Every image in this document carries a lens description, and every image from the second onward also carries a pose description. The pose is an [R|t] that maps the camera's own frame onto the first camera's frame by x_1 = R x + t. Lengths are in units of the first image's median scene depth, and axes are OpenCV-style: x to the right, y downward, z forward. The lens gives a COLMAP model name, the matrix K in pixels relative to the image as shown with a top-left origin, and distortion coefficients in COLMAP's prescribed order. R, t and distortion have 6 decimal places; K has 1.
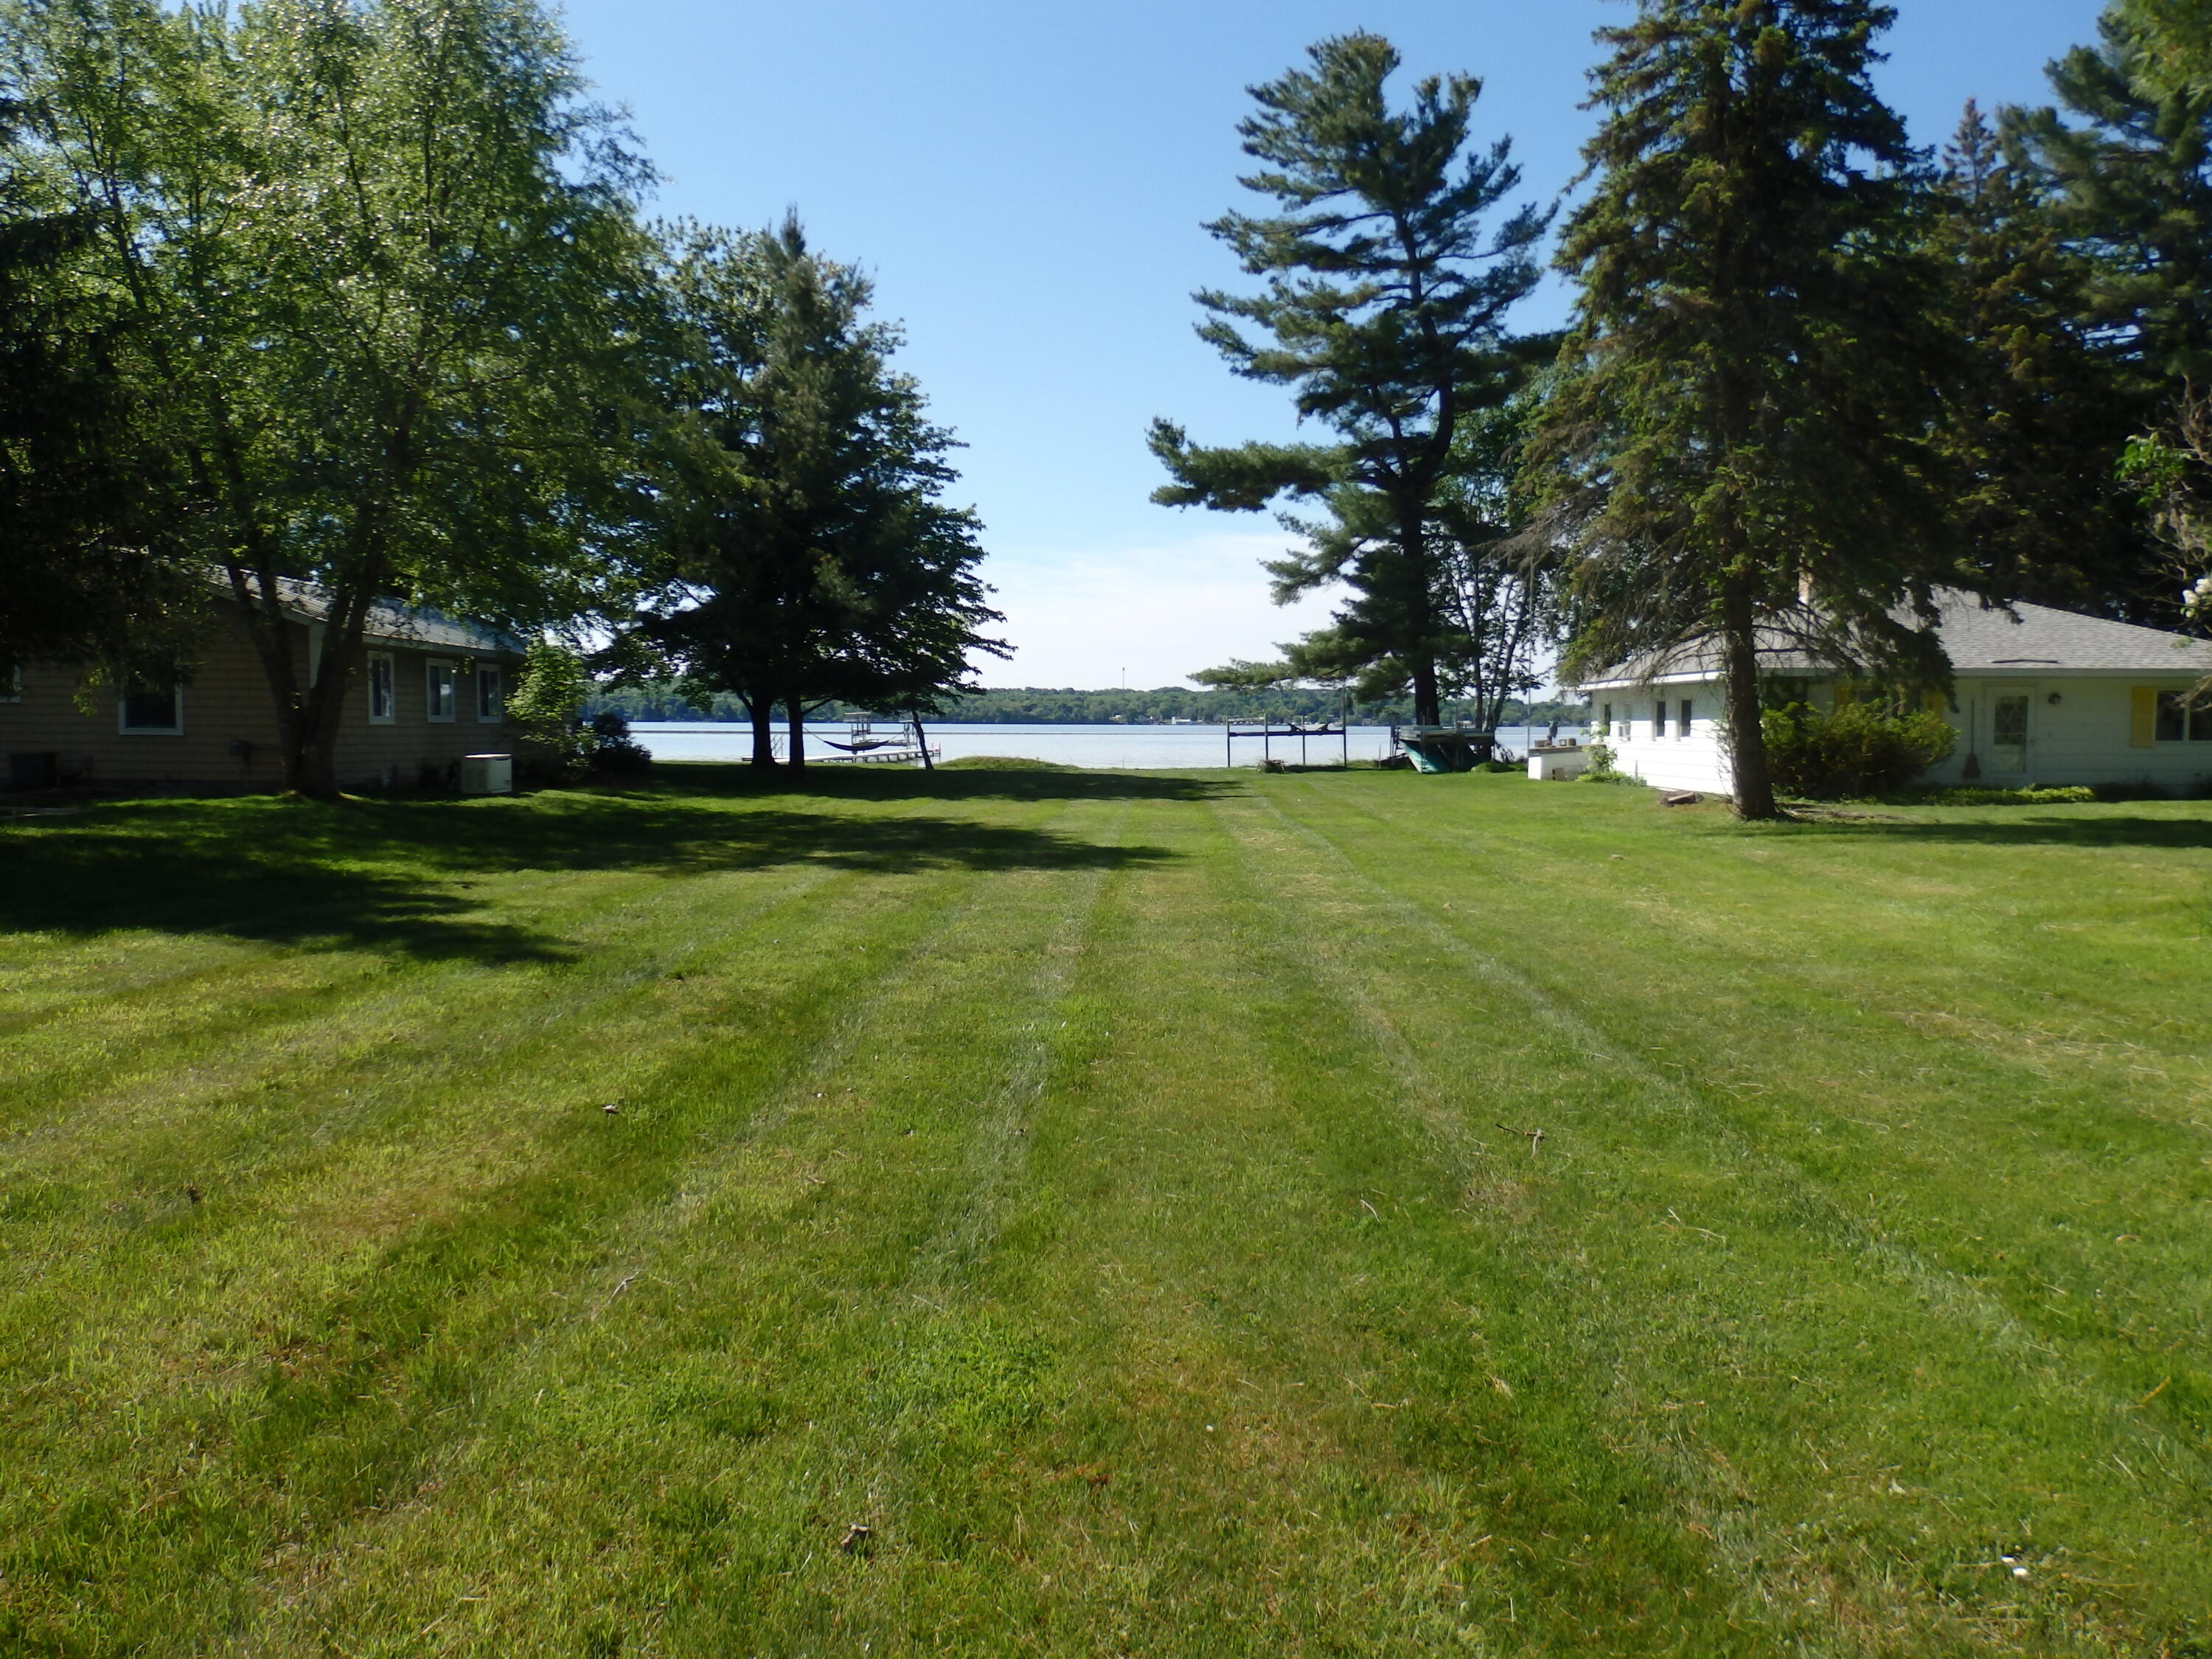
lens RADIAL K [[1677.0, 0, 1106.0], [0, 1677.0, 829.5], [0, 0, 1]] dist [0.002033, -0.000457]
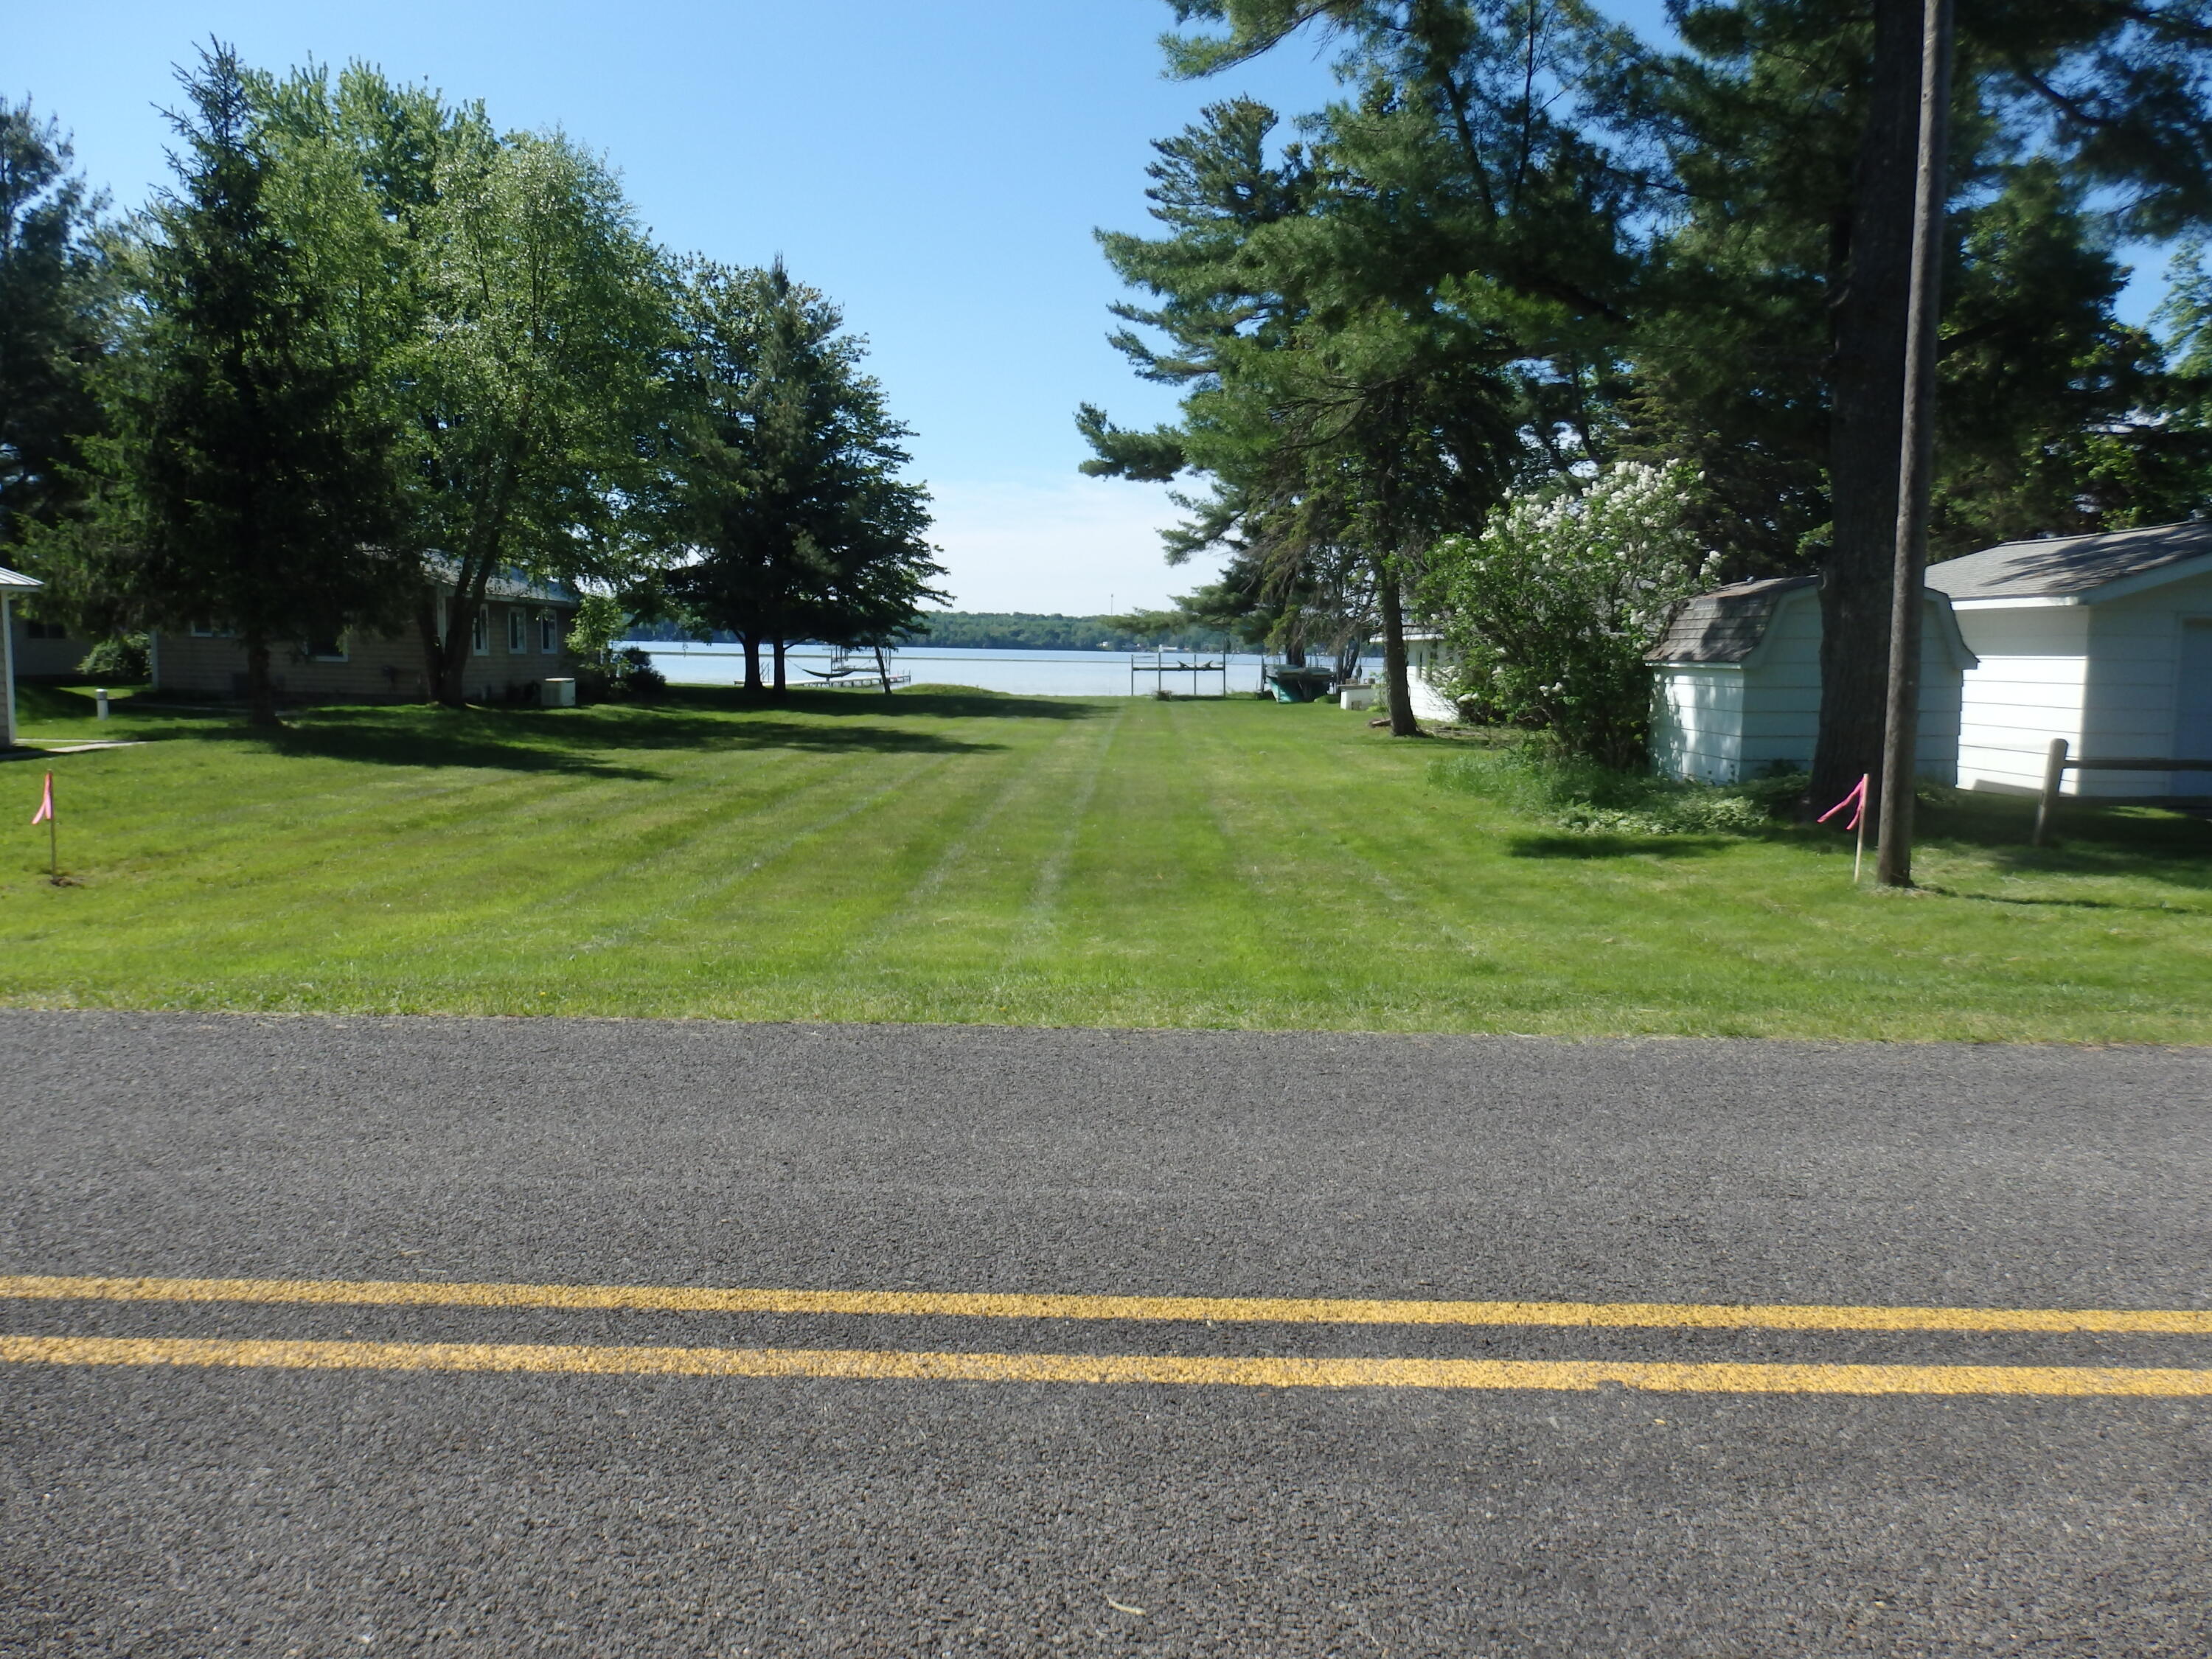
lens RADIAL K [[1693.7, 0, 1106.0], [0, 1693.7, 829.5], [0, 0, 1]] dist [0.002650, 0.005993]
pose [[0.999857, 0.015600, 0.006514, 0.050704], [-0.015864, 0.998963, 0.042667, 0.008534], [-0.005841, -0.042764, 0.999068, -0.260302]]
